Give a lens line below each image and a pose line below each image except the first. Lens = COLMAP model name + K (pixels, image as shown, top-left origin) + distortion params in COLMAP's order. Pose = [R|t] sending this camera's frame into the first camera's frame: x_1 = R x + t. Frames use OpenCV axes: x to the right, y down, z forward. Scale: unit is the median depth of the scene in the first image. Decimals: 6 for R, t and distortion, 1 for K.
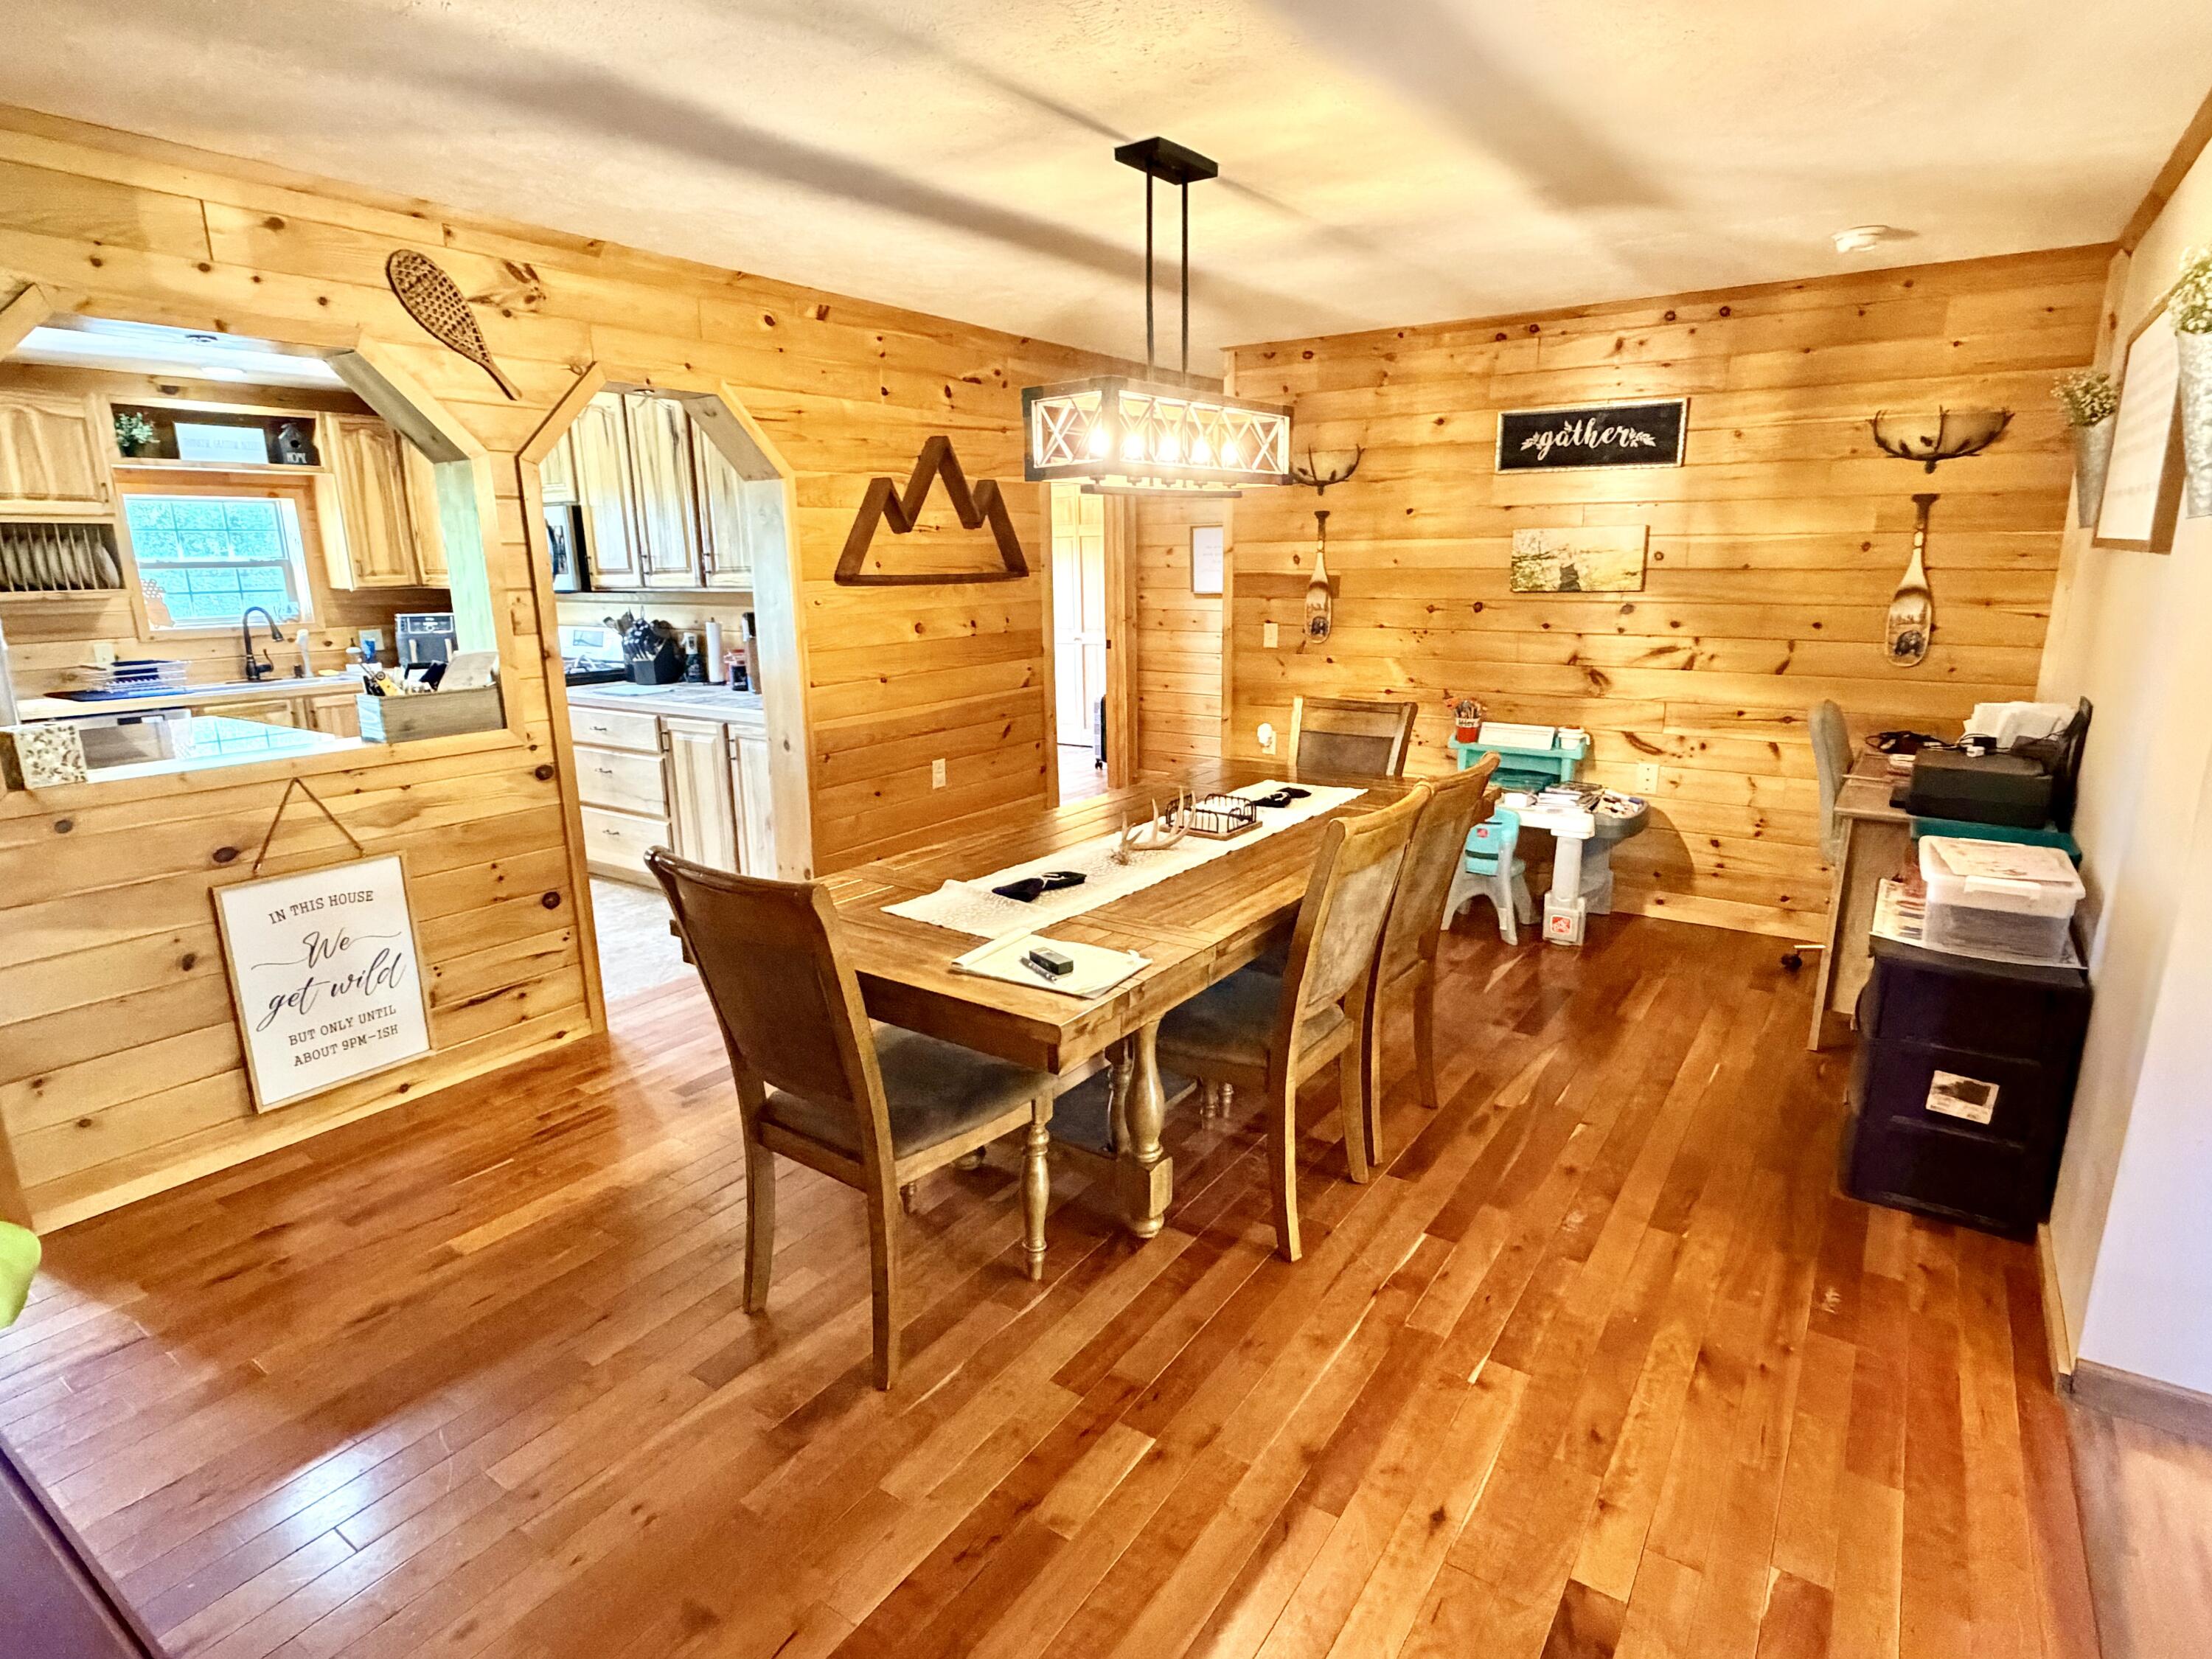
lens RADIAL K [[1166.7, 0, 1115.1], [0, 1166.7, 840.6], [0, 0, 1]] dist [0.000958, -0.000743]
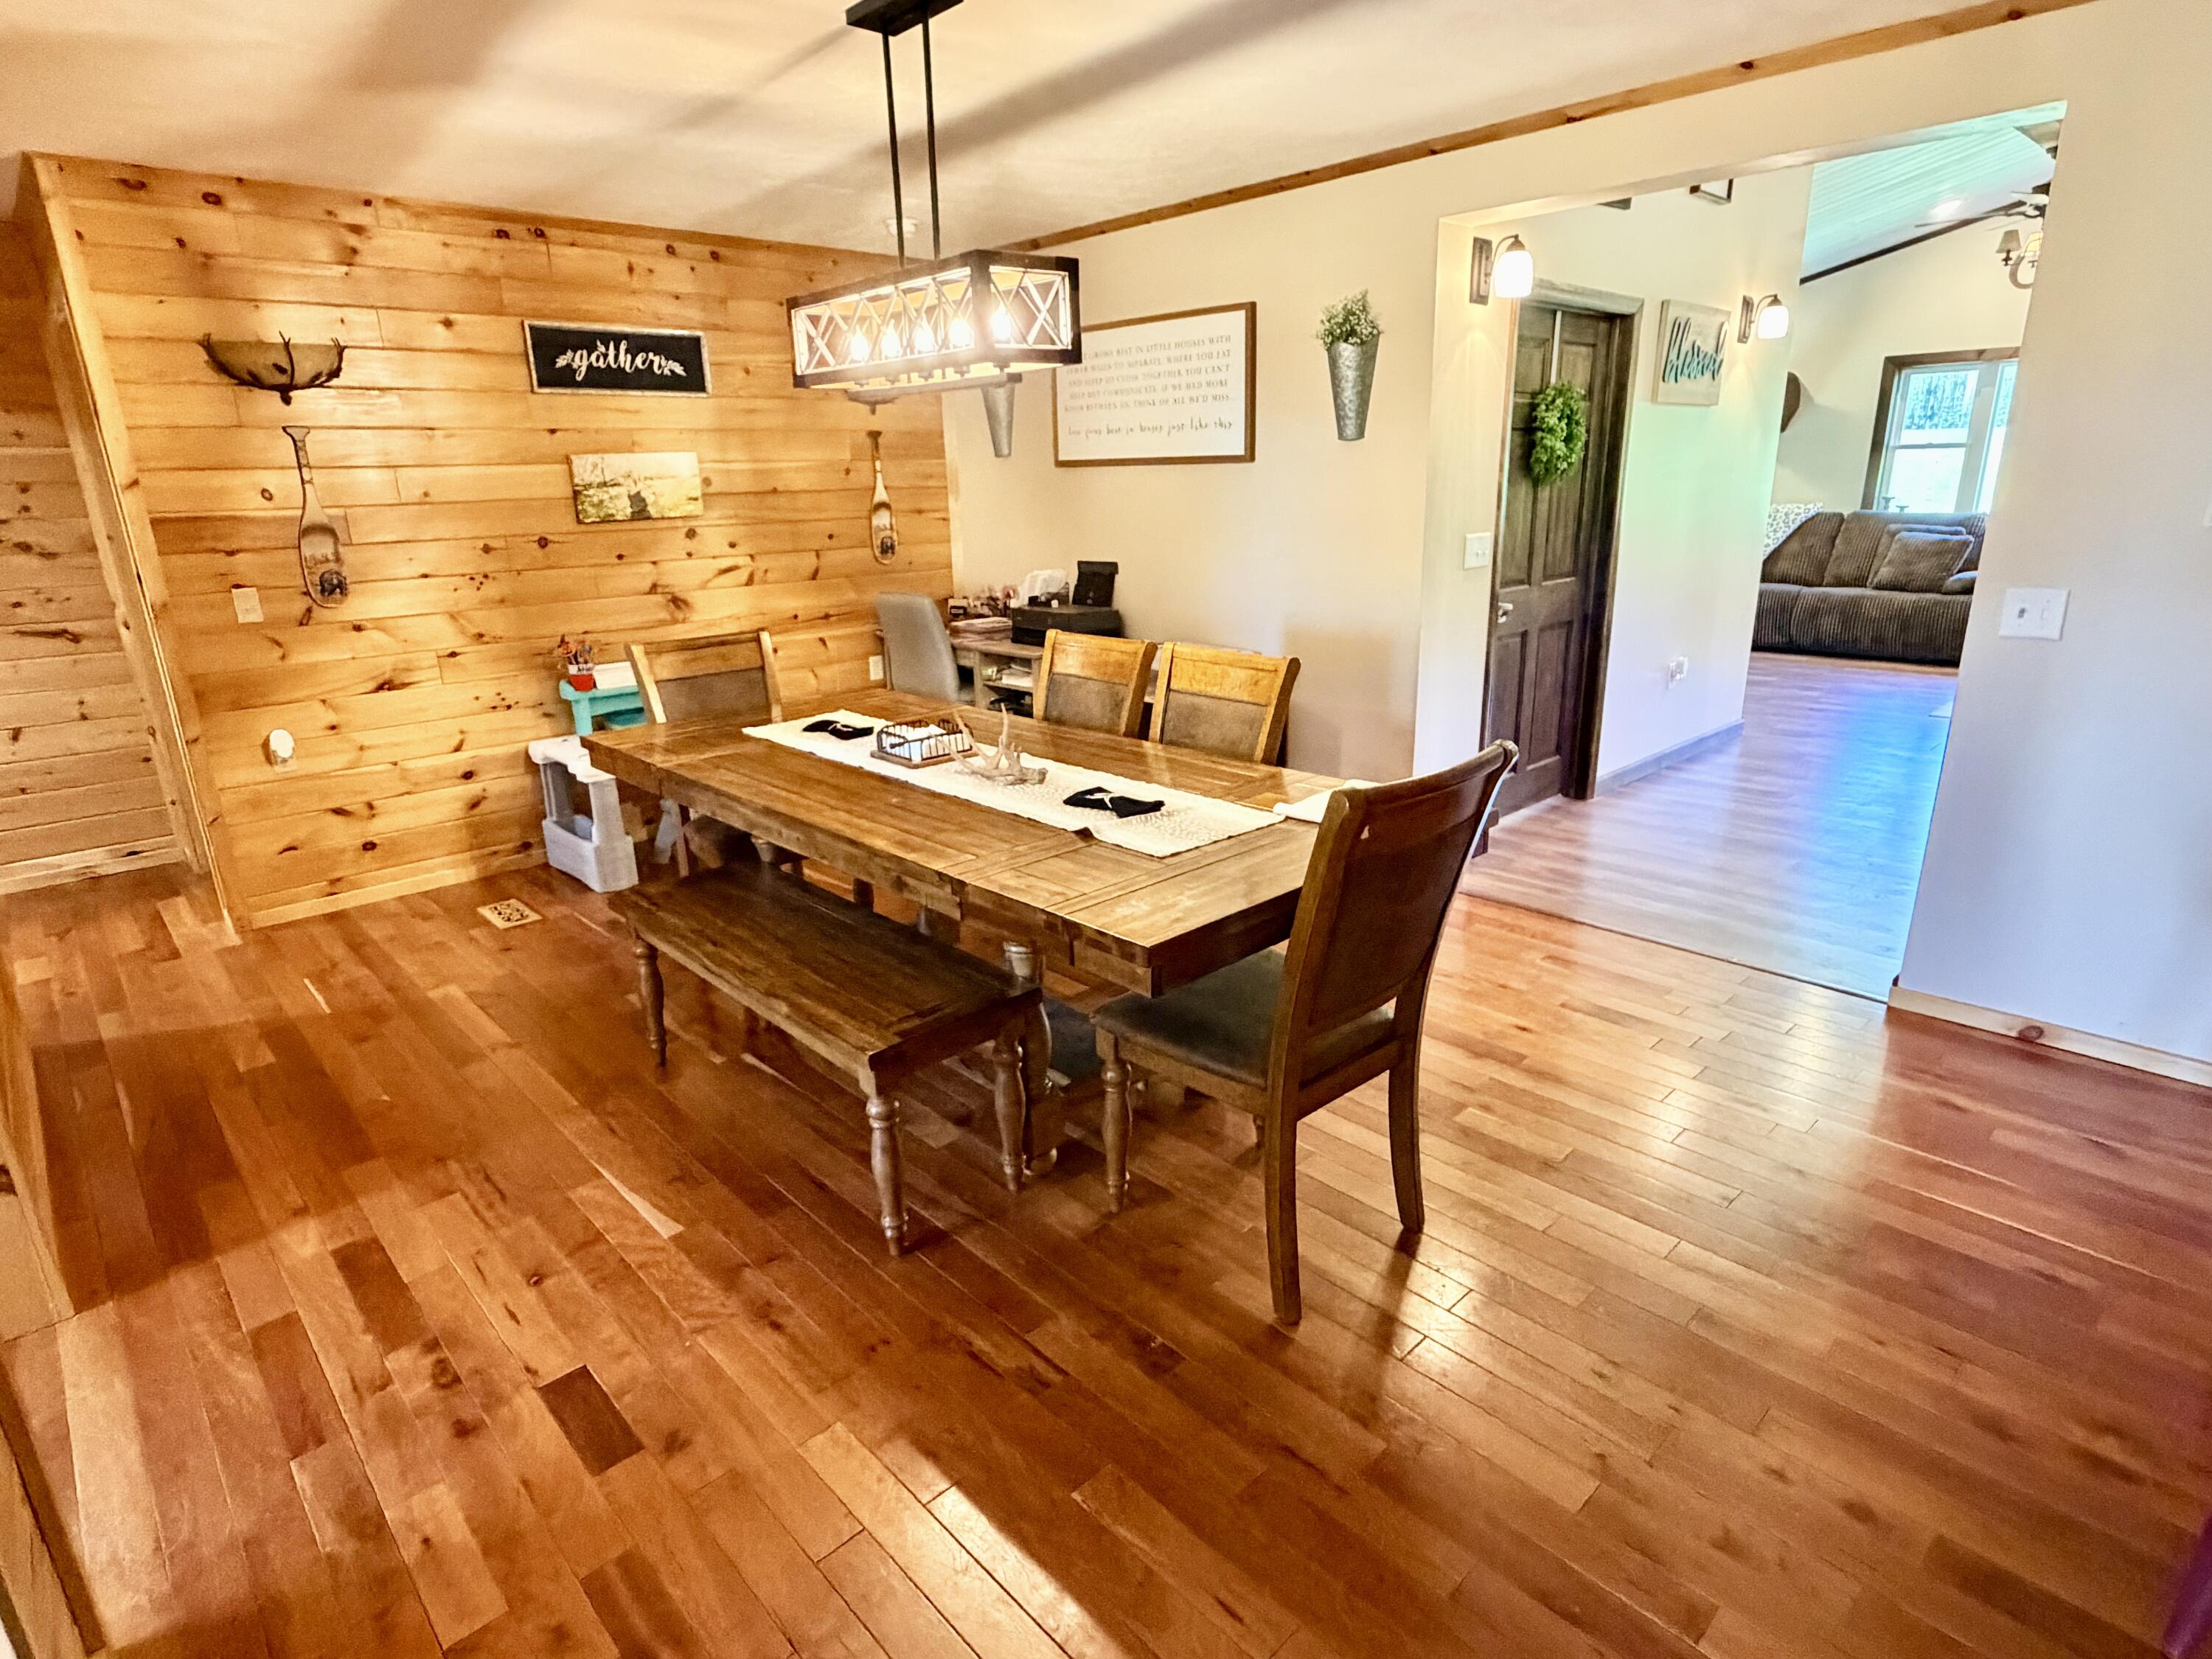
lens RADIAL K [[1166.7, 0, 1111.5], [0, 1166.7, 823.8], [0, 0, 1]] dist [0.000958, -0.000743]
pose [[0.215186, -0.284848, 0.934107, -0.530262], [0.248740, 0.940955, 0.229635, -0.101496], [-0.944364, 0.182935, 0.273333, 0.412076]]
